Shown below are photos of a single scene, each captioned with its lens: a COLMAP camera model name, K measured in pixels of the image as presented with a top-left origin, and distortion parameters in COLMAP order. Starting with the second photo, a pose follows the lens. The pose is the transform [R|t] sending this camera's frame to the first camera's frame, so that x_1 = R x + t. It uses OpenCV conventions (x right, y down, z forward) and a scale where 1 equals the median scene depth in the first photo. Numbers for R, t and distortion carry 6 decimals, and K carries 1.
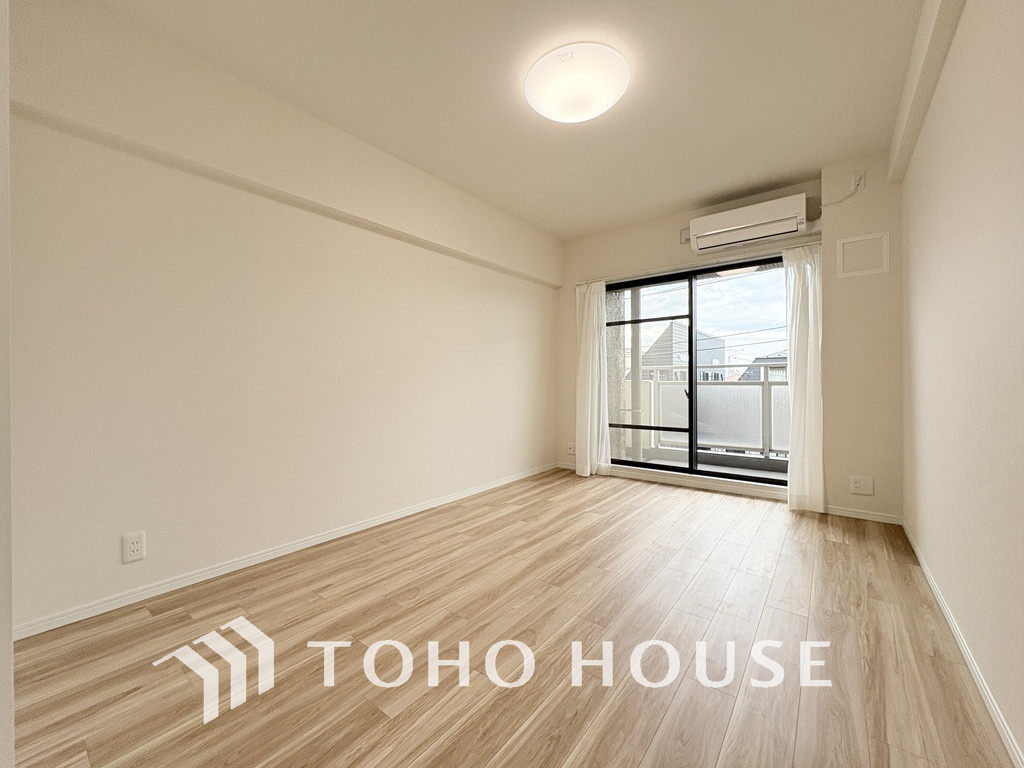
lens RADIAL K [[409.8, 0, 503.7], [0, 409.8, 379.9], [0, 0, 1]] dist [0.000061, 0.000308]
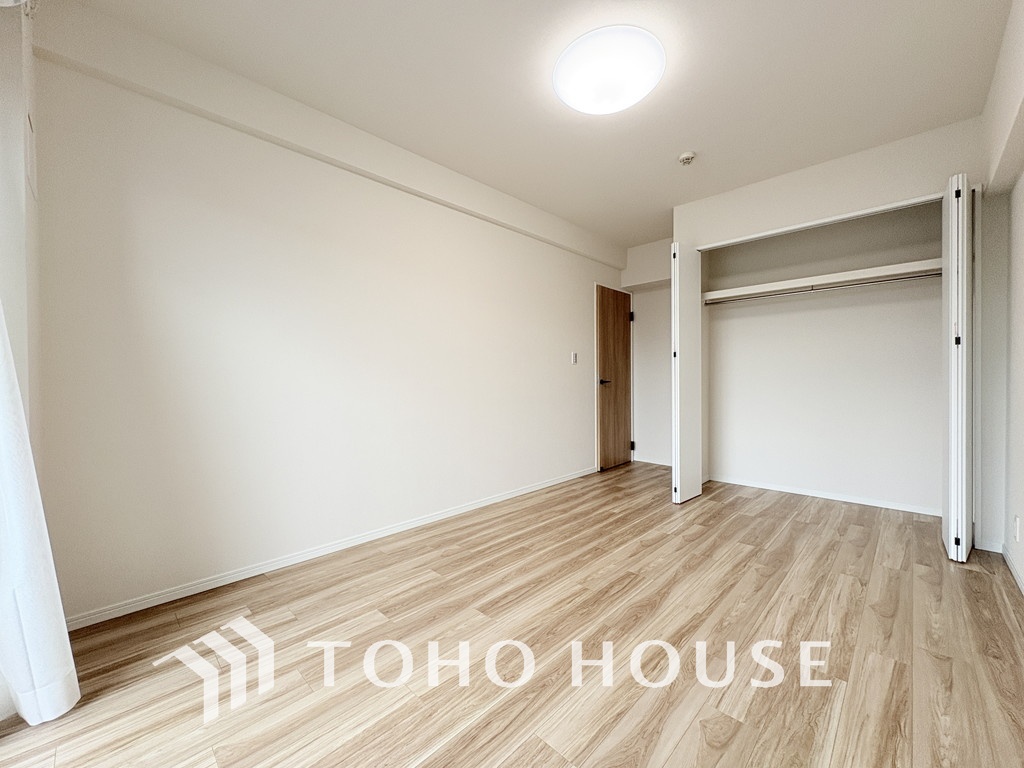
lens RADIAL K [[409.8, 0, 510.8], [0, 409.8, 382.1], [0, 0, 1]] dist [0.000061, 0.000308]
pose [[-0.995860, 0.012195, 0.090079, 0.262394], [0.012690, 0.999907, 0.004922, -0.009216], [-0.090011, 0.006045, -0.995922, 1.605946]]
